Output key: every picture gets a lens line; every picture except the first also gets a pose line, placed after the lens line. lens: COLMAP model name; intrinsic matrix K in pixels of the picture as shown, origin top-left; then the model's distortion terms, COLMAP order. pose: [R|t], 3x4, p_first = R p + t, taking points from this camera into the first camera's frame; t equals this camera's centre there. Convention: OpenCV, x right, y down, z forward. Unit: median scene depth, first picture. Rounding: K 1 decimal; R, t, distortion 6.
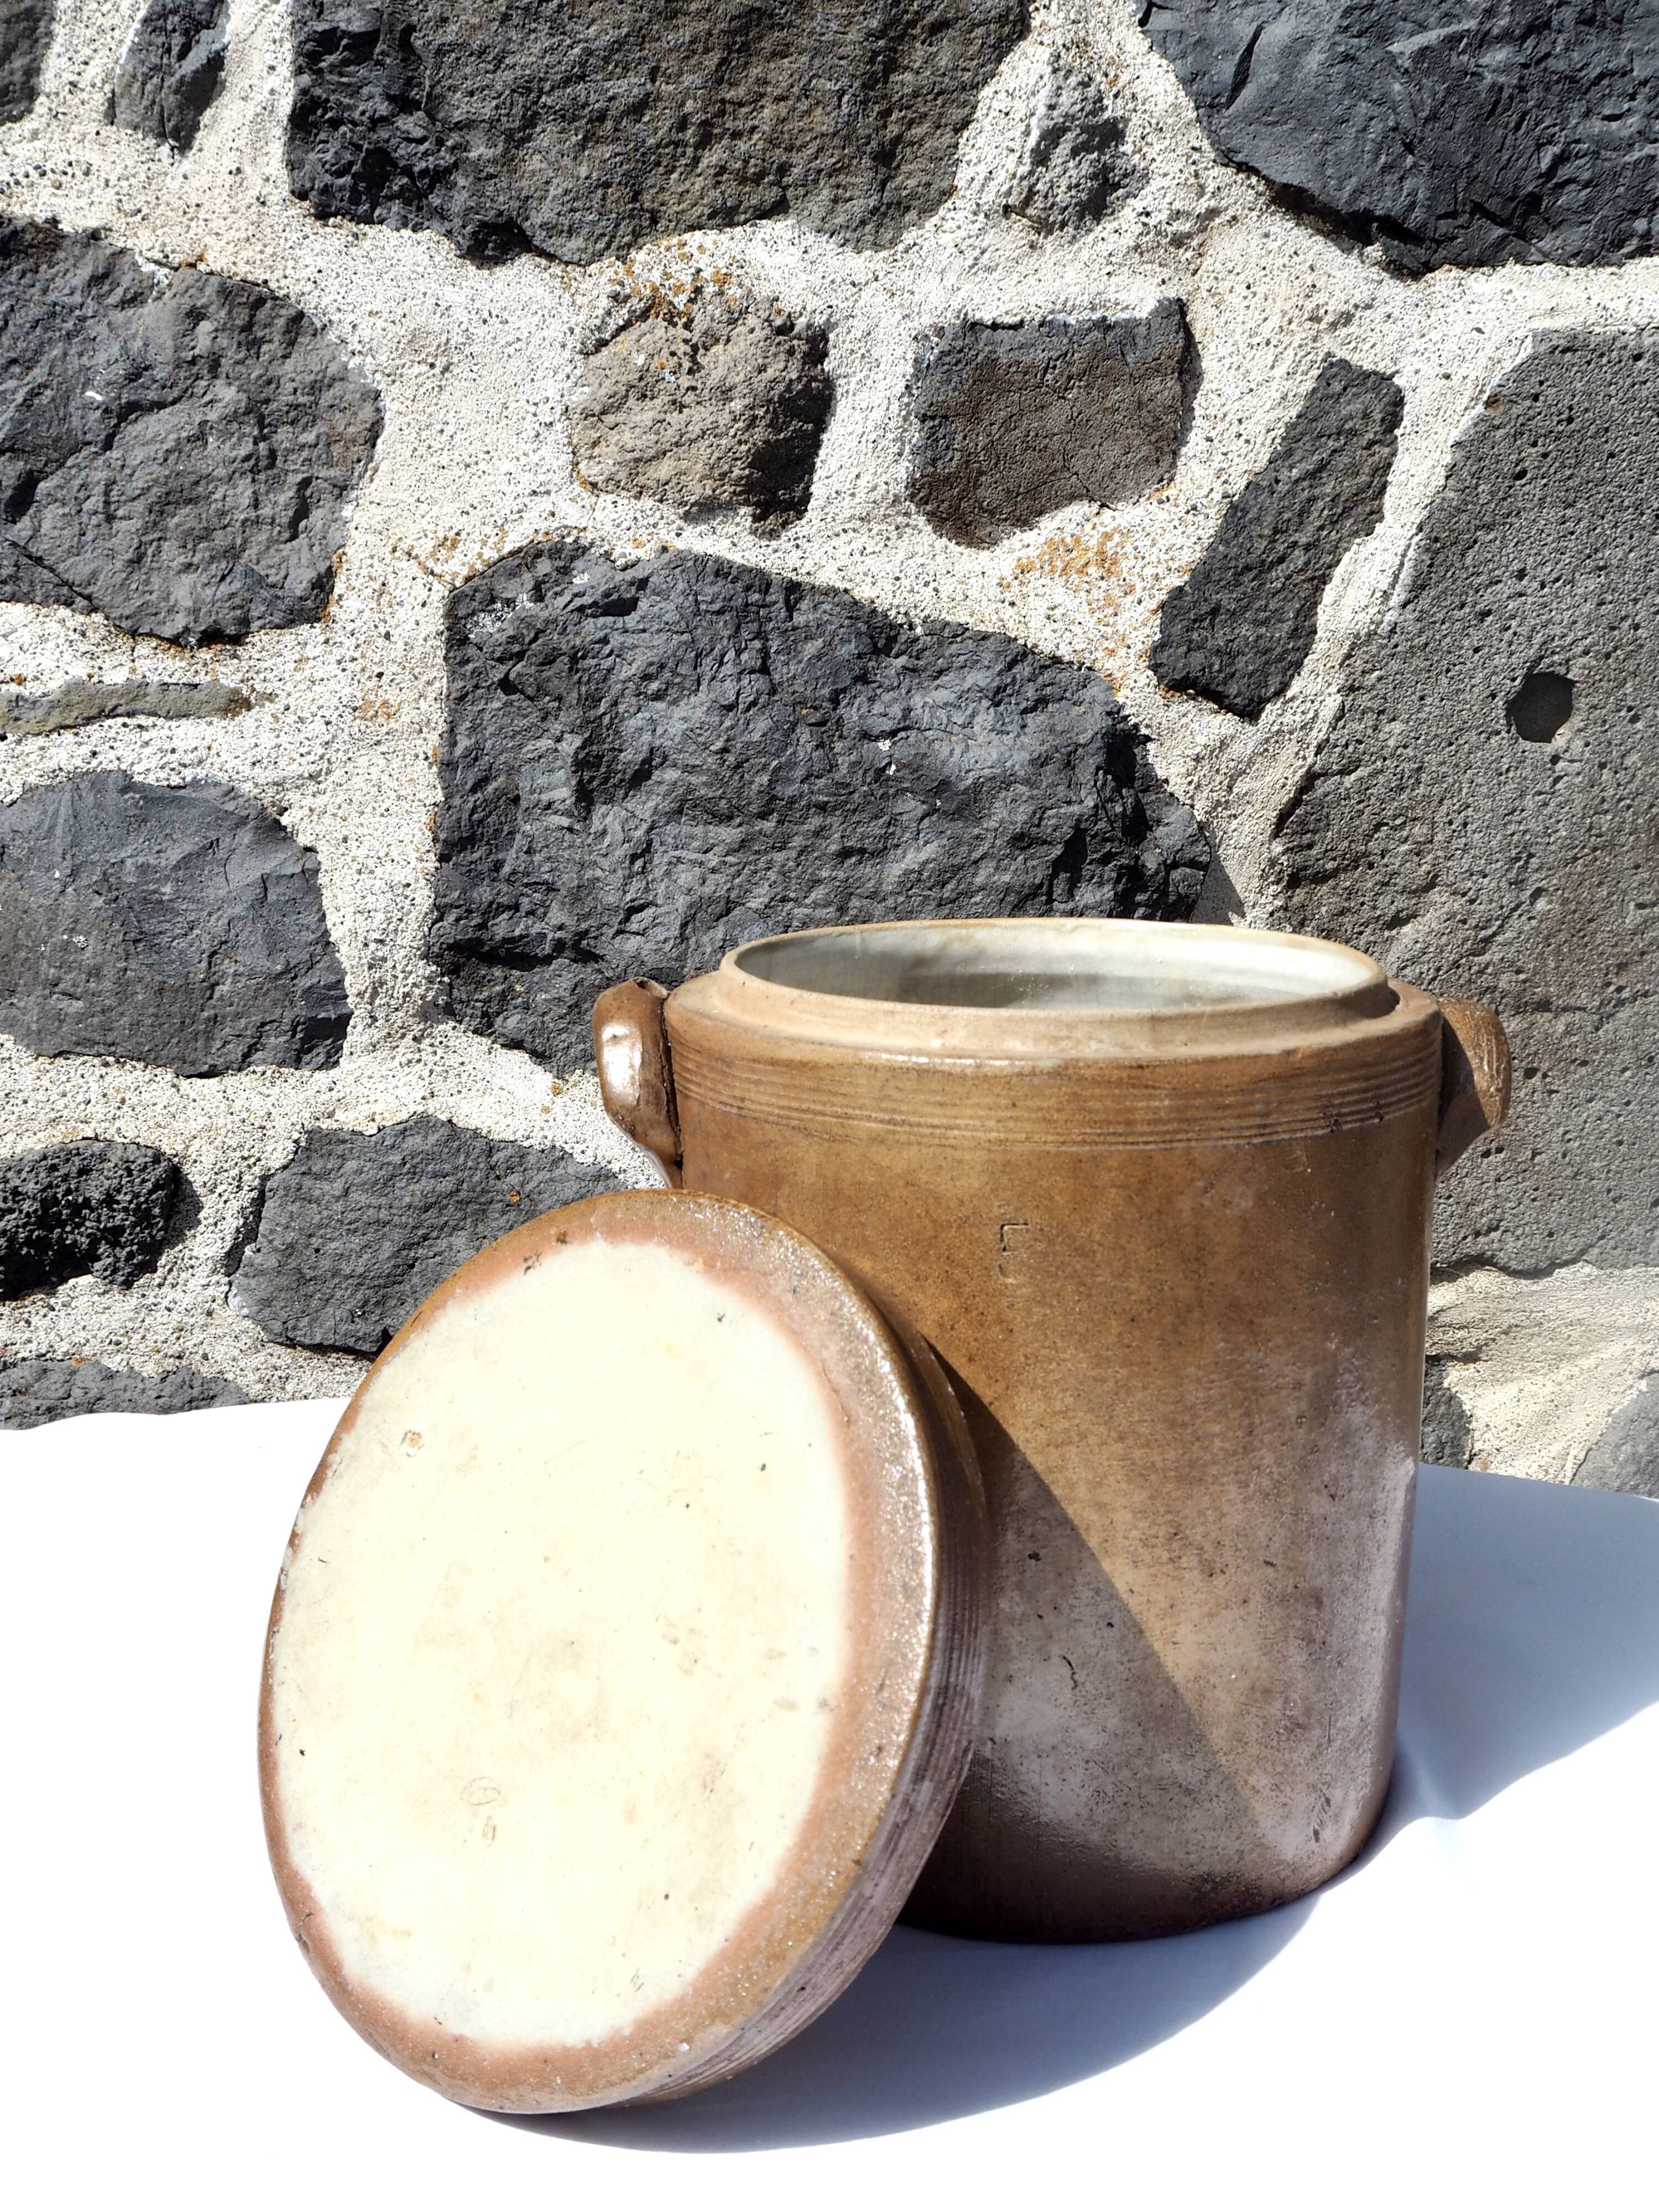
lens RADIAL K [[2370.1, 0, 822.4], [0, 2370.1, 1090.4], [0, 0, 1]] dist [0.058824, 0.000000]
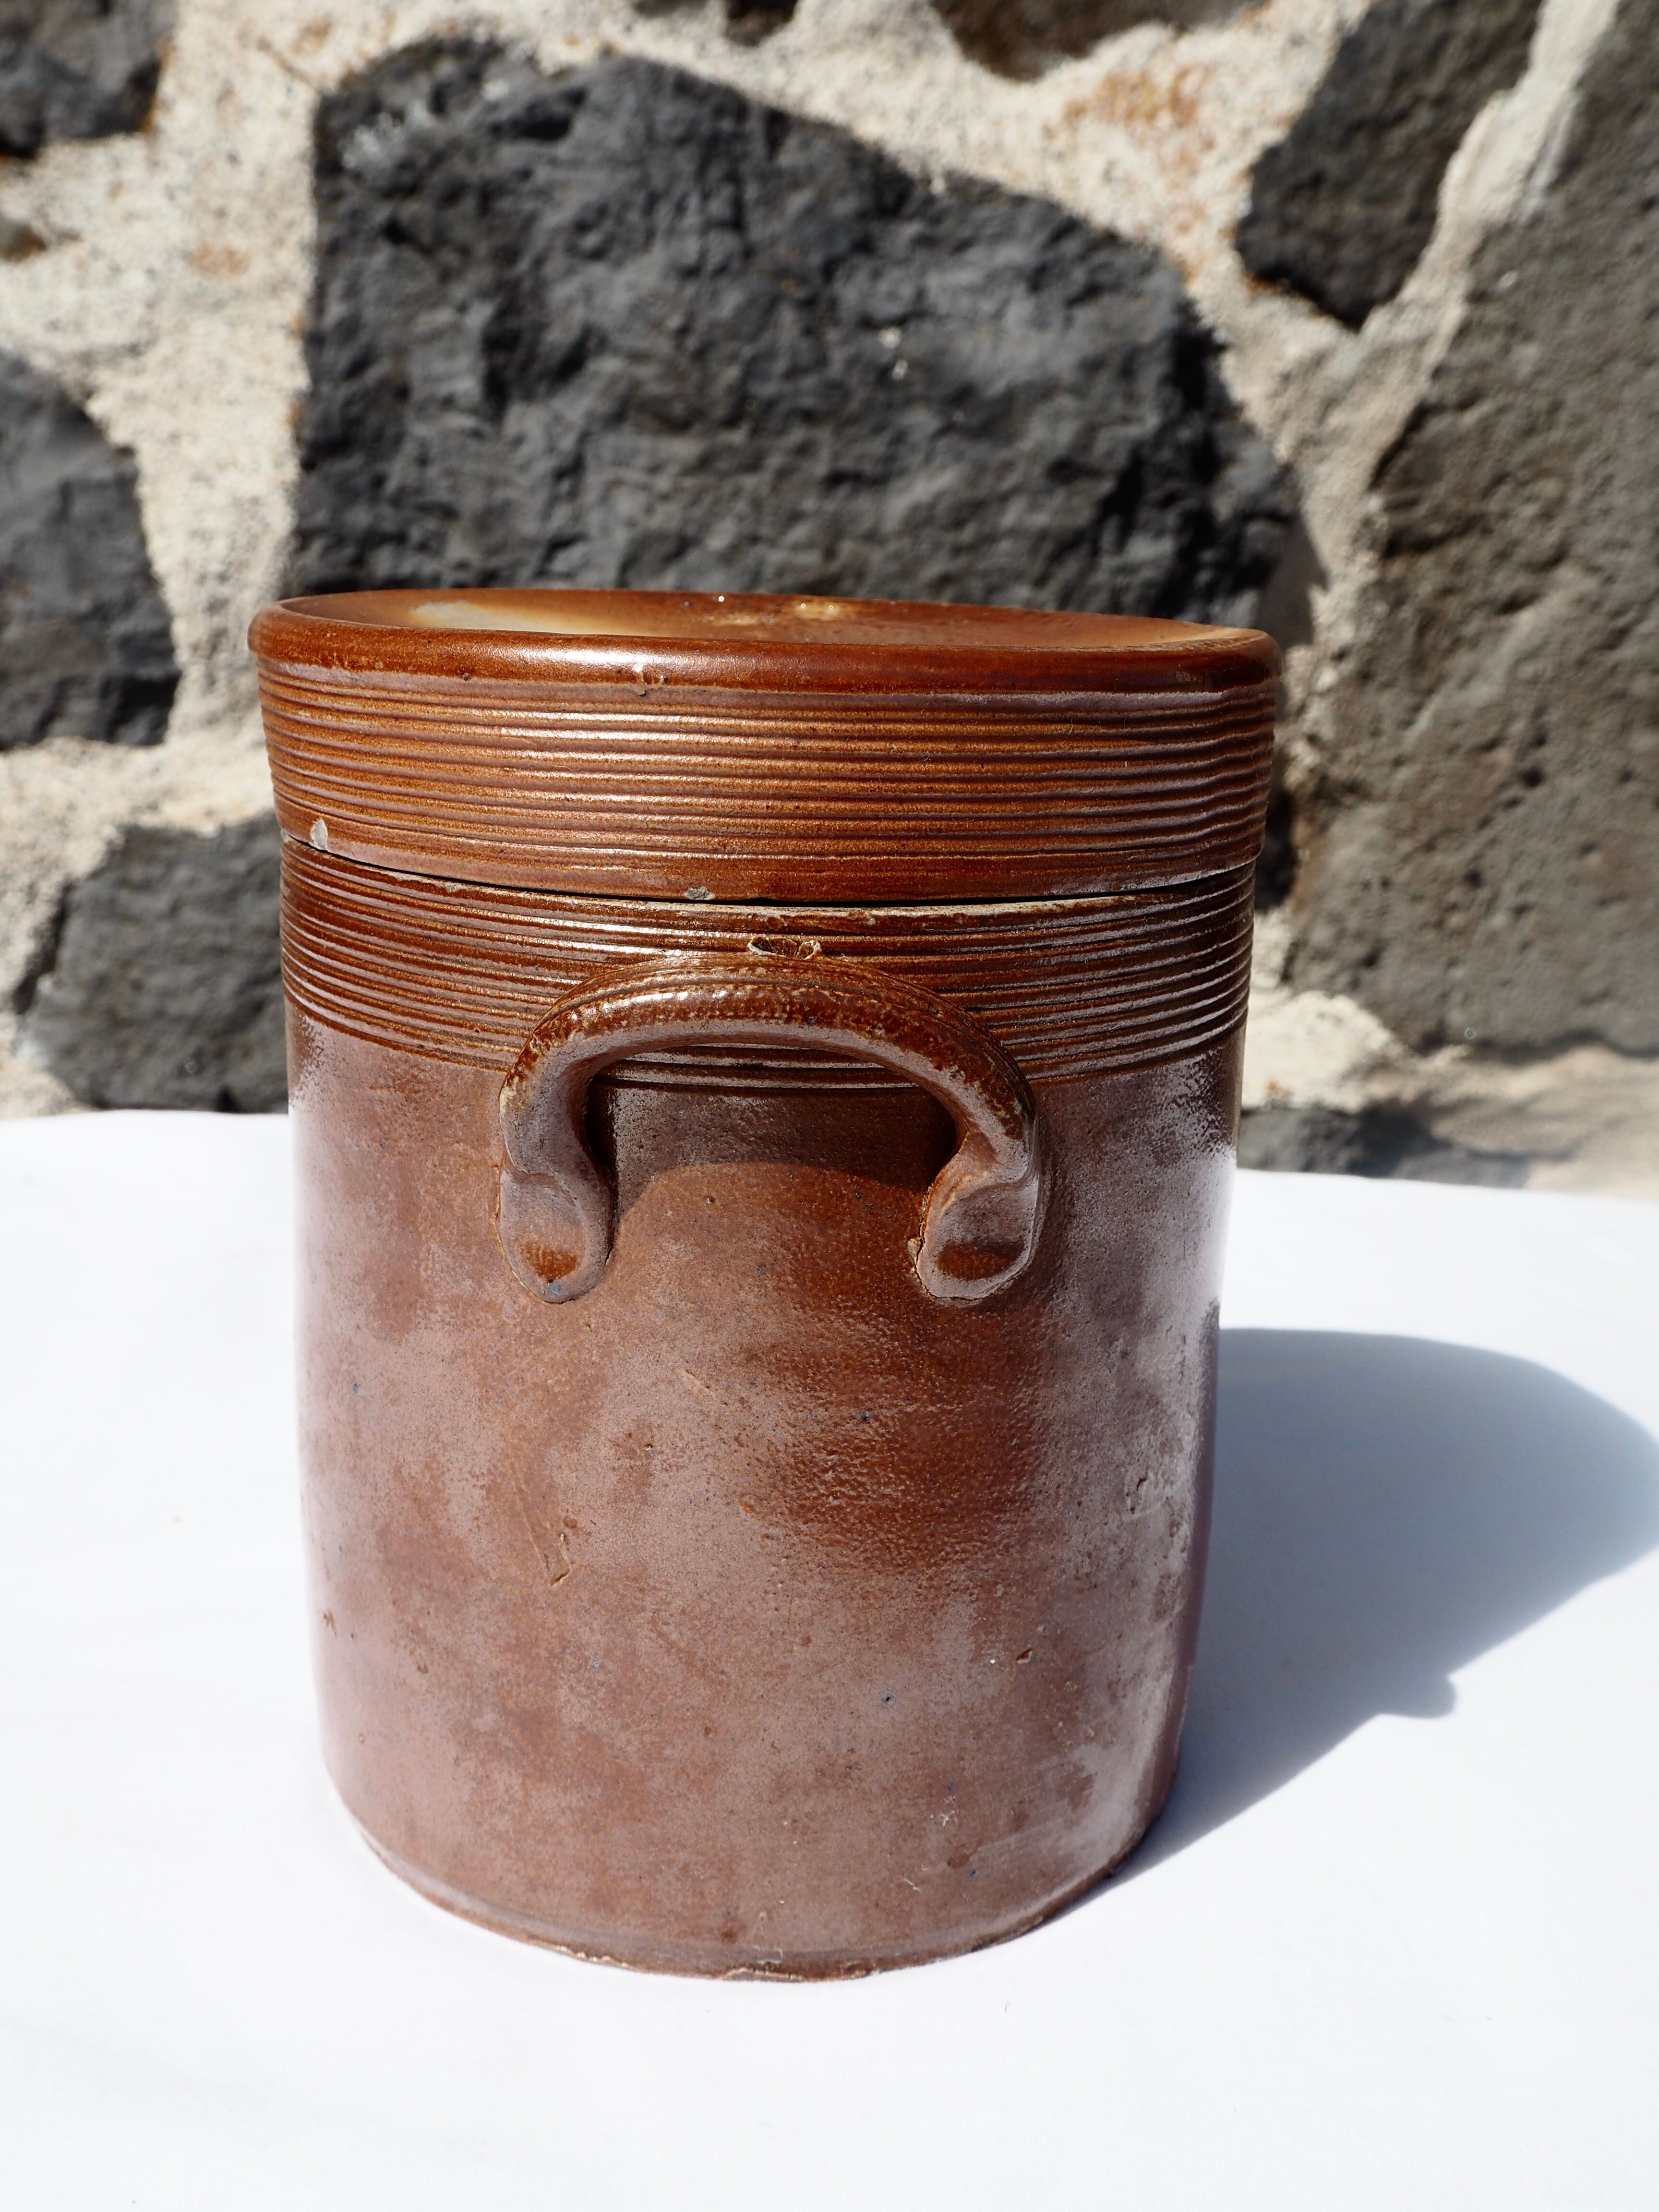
lens RADIAL K [[2370.1, 0, 819.5], [0, 2370.1, 1113.2], [0, 0, 1]] dist [0.058824, 0.000000]
pose [[0.997305, 0.018360, 0.071028, -0.046658], [-0.021742, 0.998652, 0.047139, 0.069308], [-0.070067, -0.048556, 0.996360, 0.217964]]
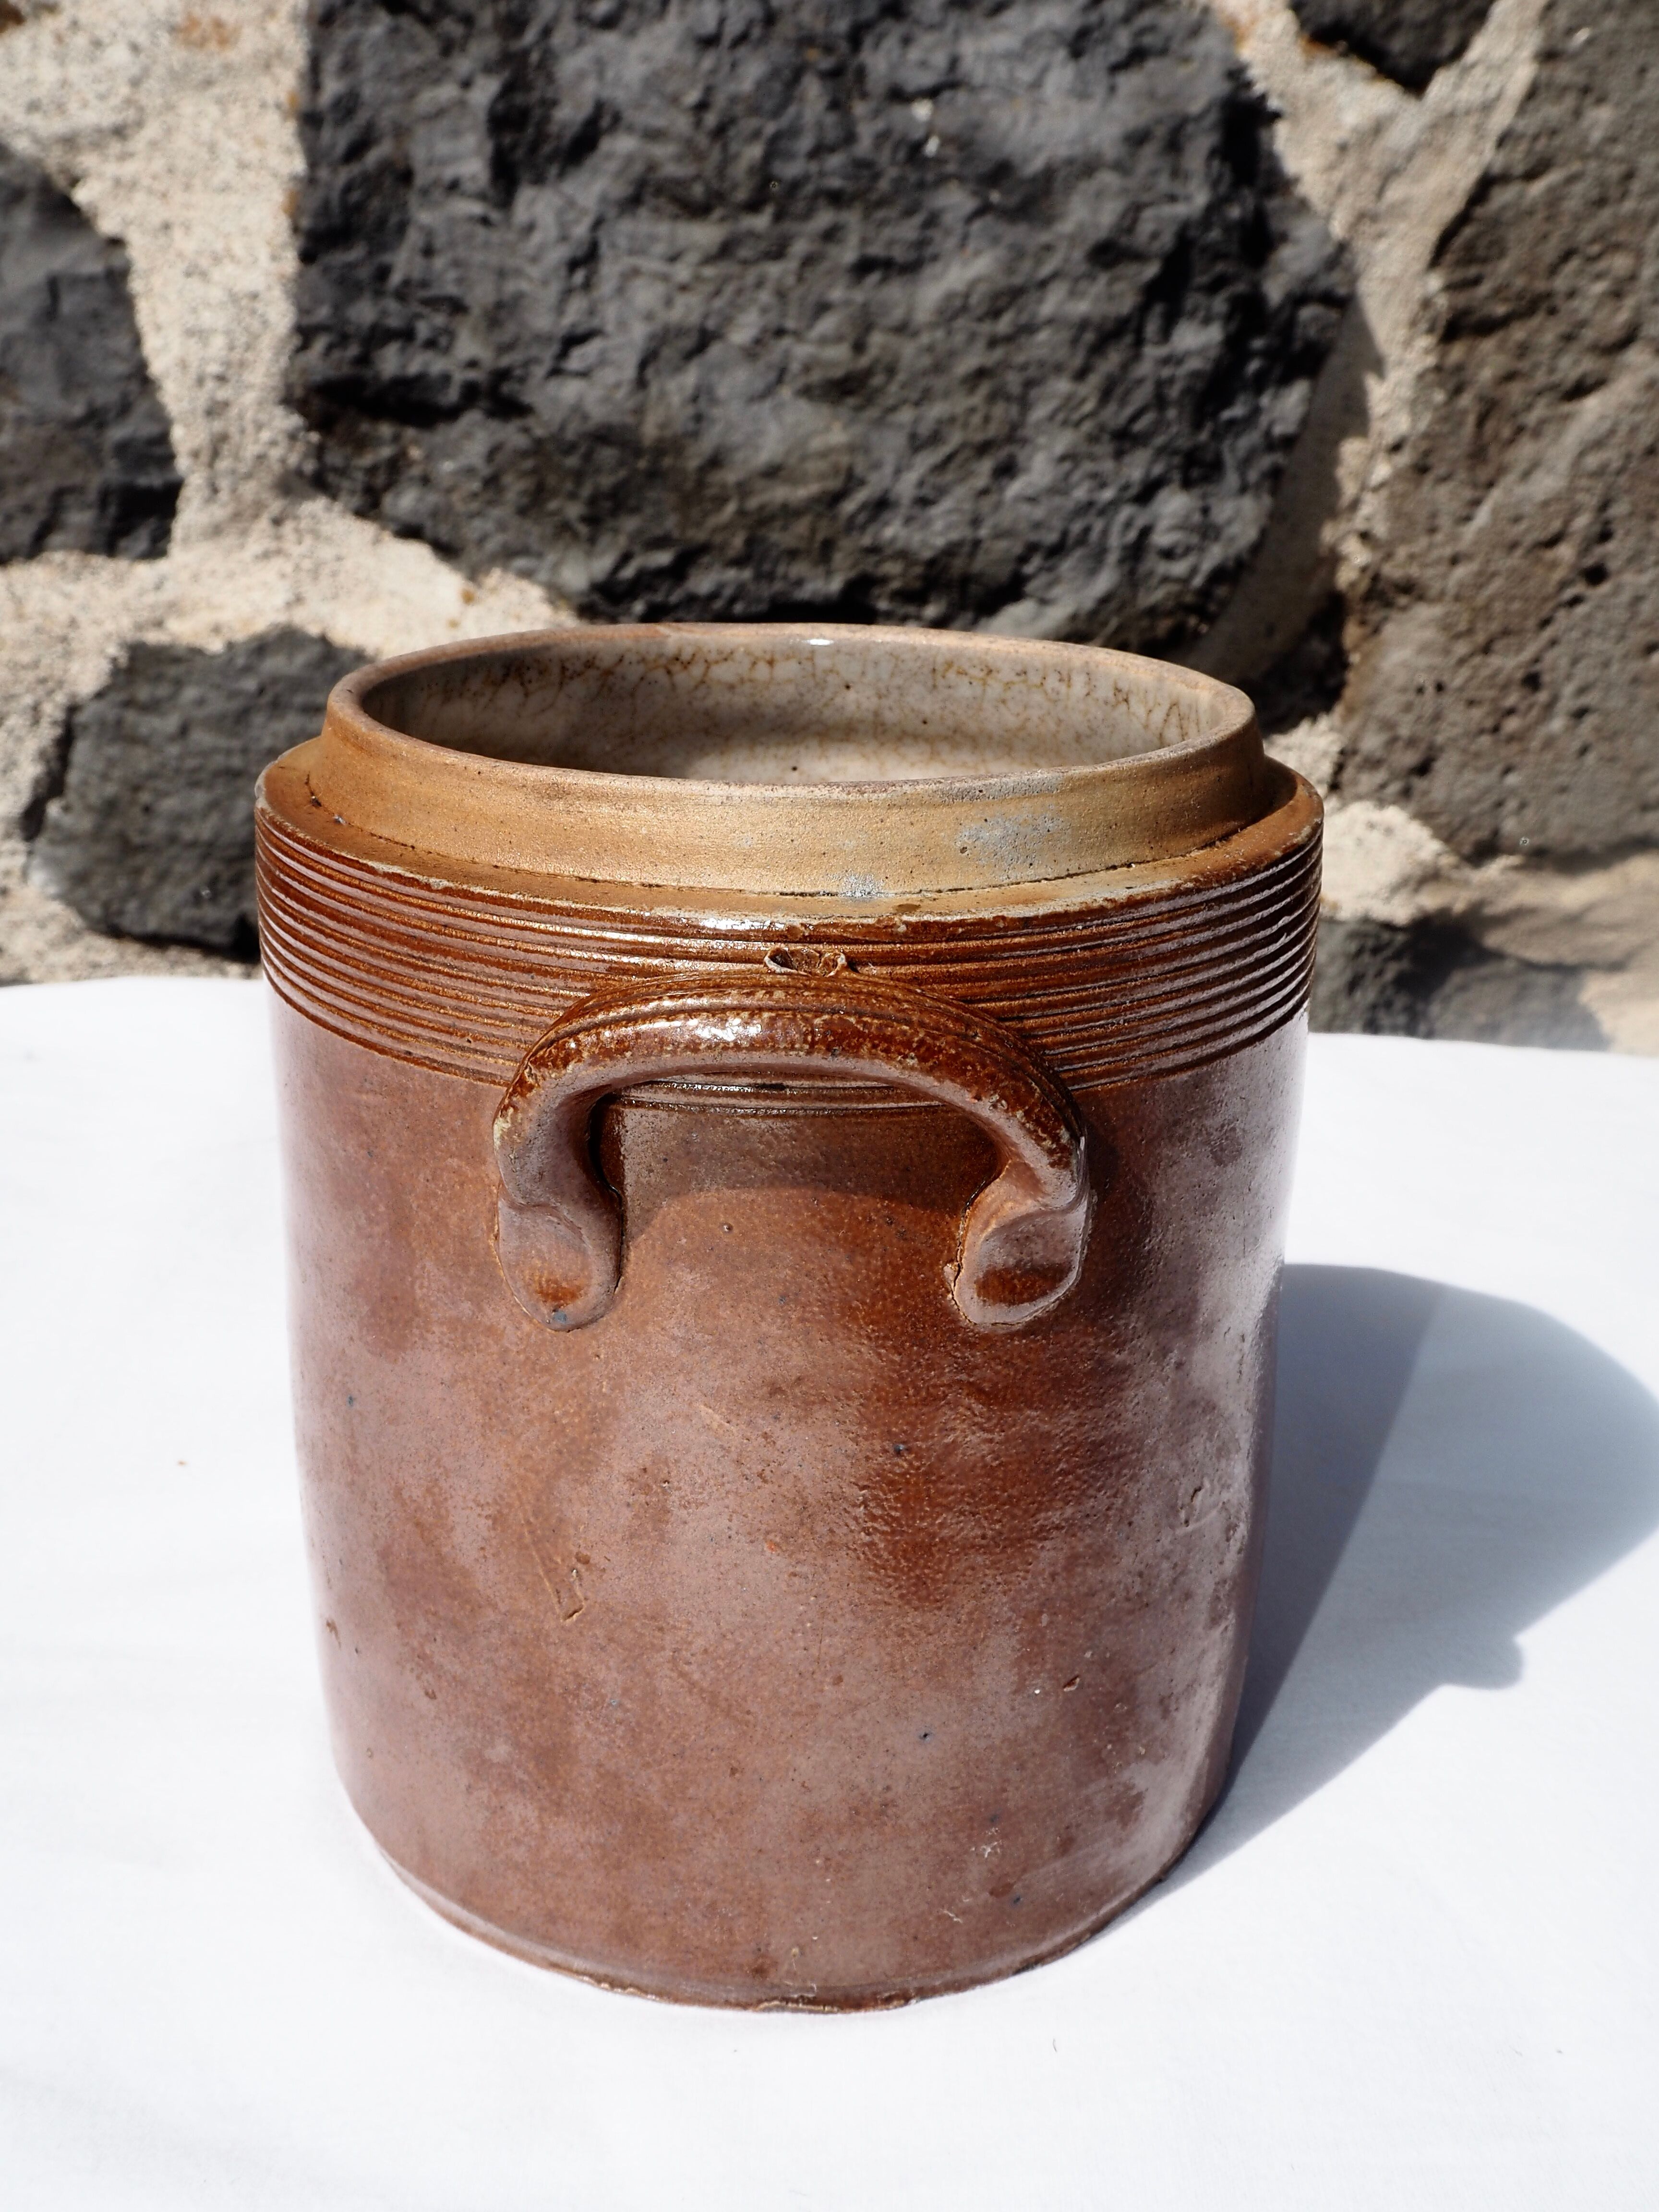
lens RADIAL K [[2370.1, 0, 839.2], [0, 2370.1, 1082.0], [0, 0, 1]] dist [0.058824, 0.000000]
pose [[0.997873, 0.004388, 0.065044, -0.044759], [-0.013189, 0.990689, 0.135506, 0.049084], [-0.063844, -0.136076, 0.988639, 0.239198]]
